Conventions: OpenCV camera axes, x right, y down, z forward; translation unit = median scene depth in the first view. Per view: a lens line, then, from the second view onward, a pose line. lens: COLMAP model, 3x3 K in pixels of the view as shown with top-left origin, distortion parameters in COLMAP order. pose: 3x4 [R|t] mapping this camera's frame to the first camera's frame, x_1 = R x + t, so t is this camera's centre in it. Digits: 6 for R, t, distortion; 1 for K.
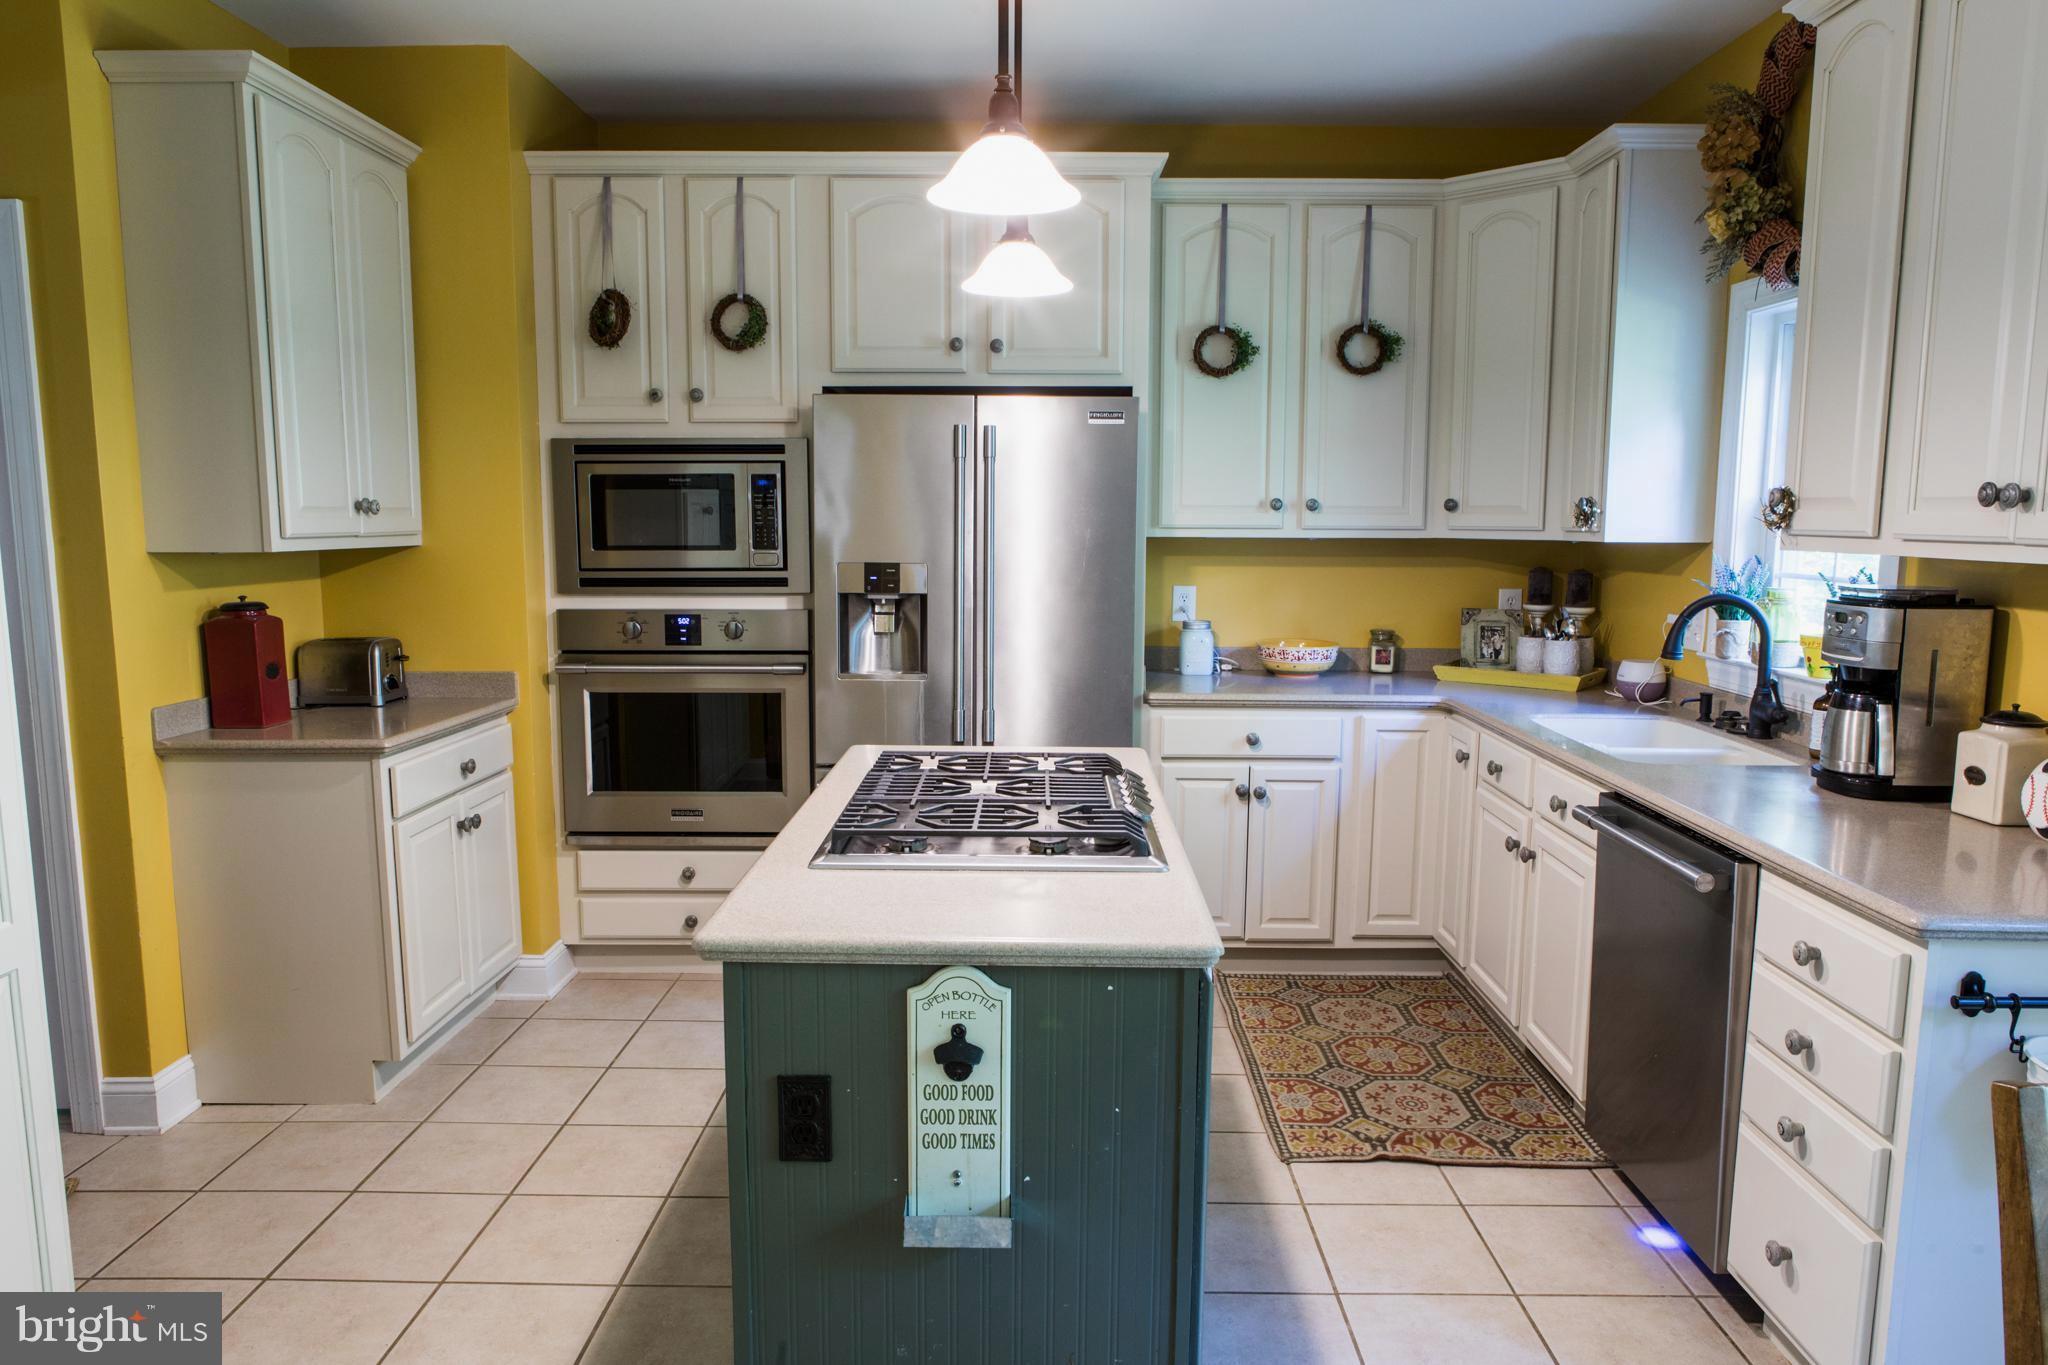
lens RADIAL K [[1390.7, 0, 1018.4], [0, 1390.7, 685.9], [0, 0, 1]] dist [-0.022049, 0.016611]
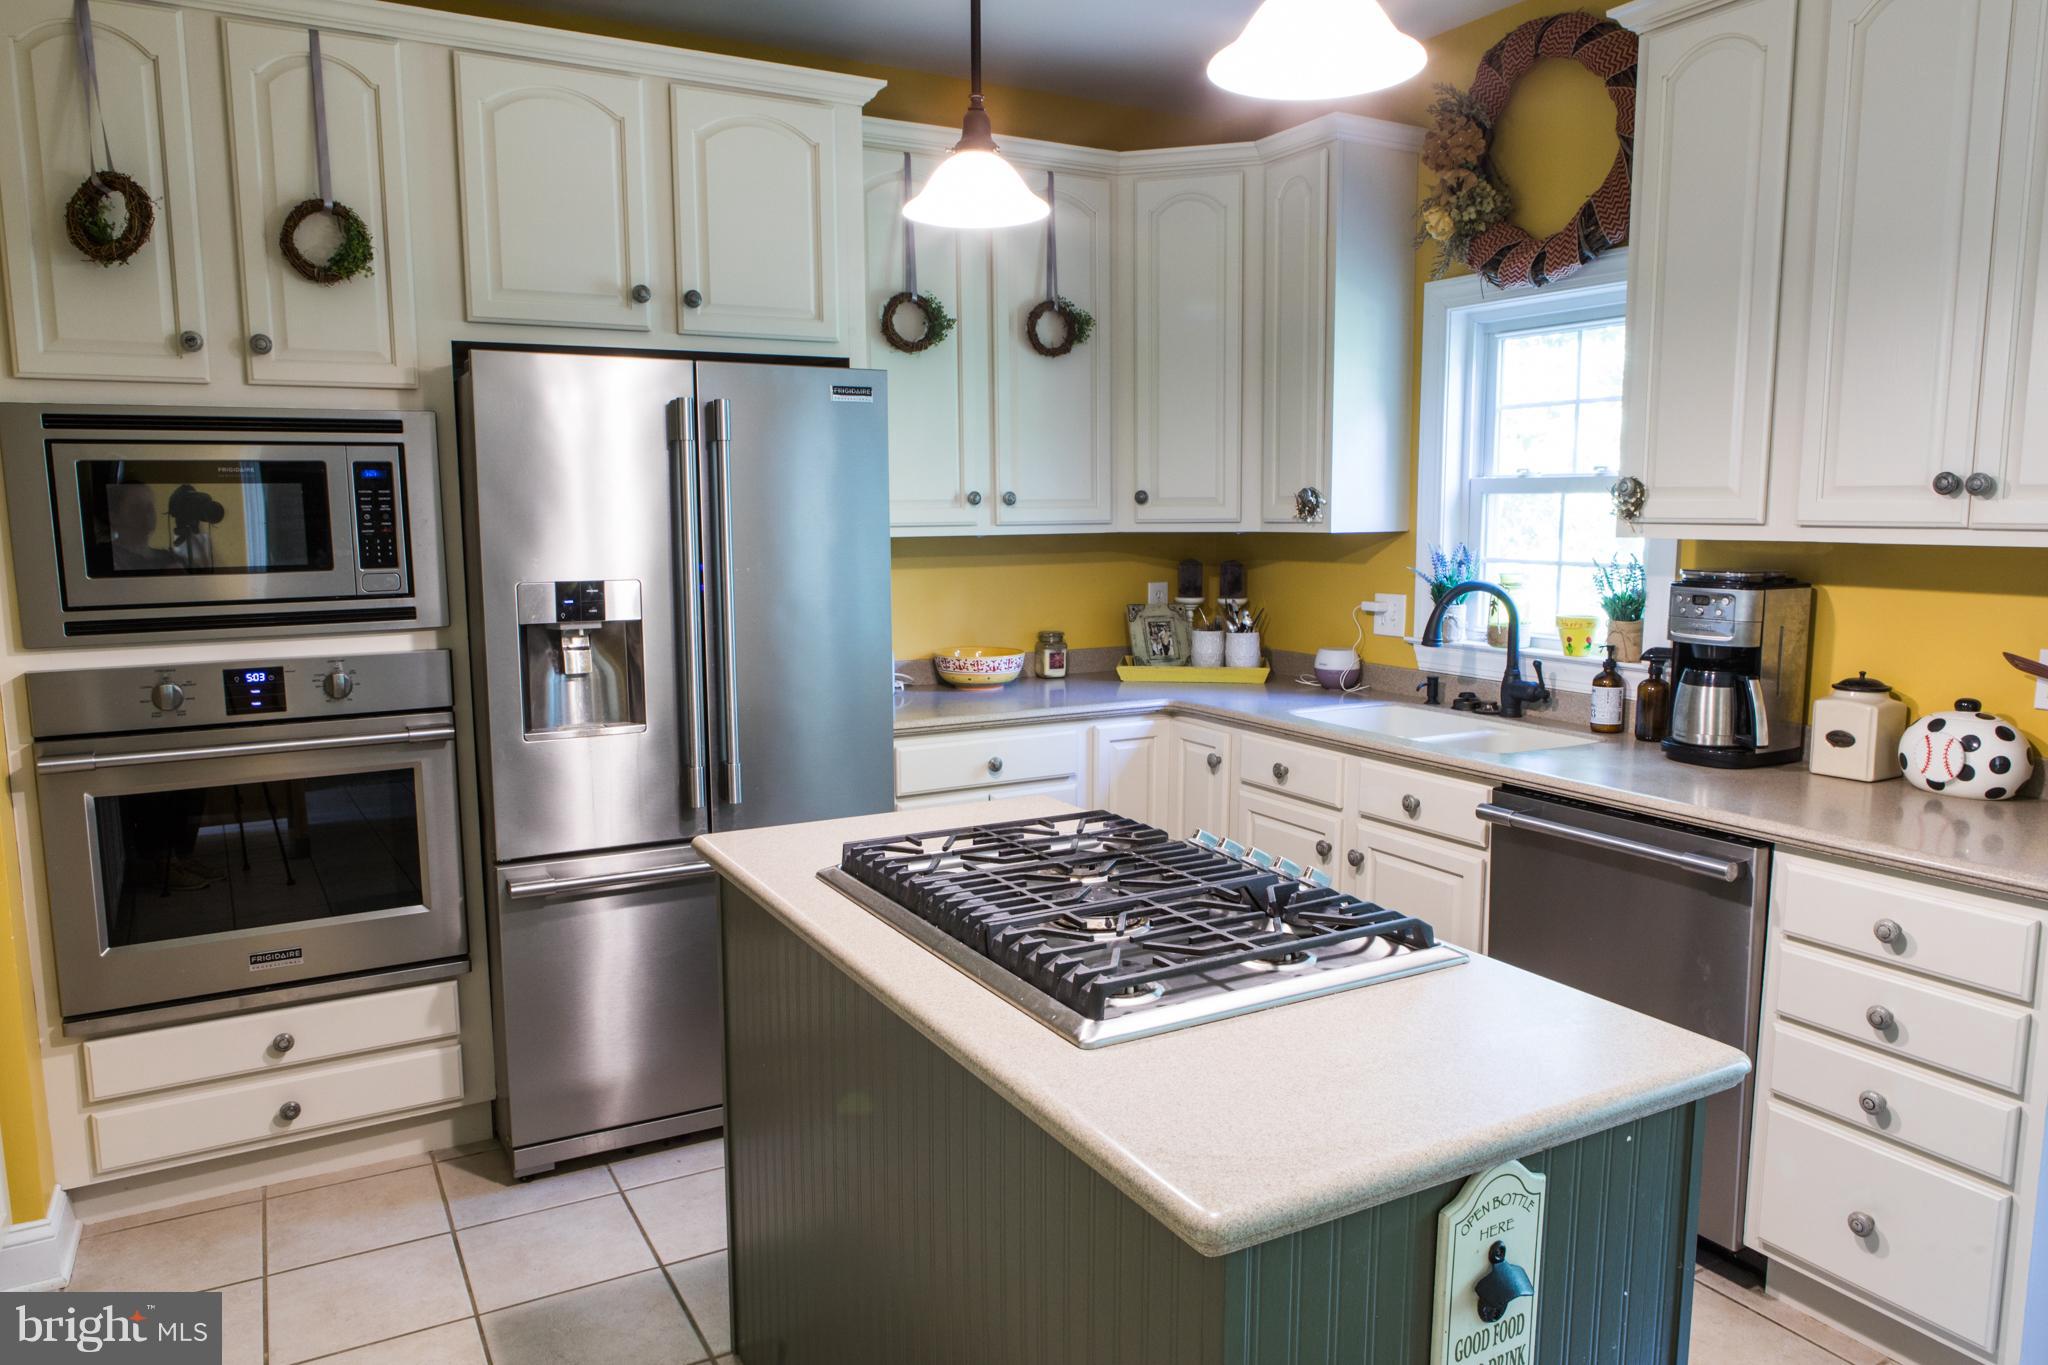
lens RADIAL K [[1390.7, 0, 1030.6], [0, 1390.7, 687.7], [0, 0, 1]] dist [-0.022049, 0.016611]
pose [[0.862681, -0.075723, 0.500047, -0.257094], [0.073346, 0.997007, 0.024442, -0.031107], [-0.500401, 0.015591, 0.865653, 0.228787]]
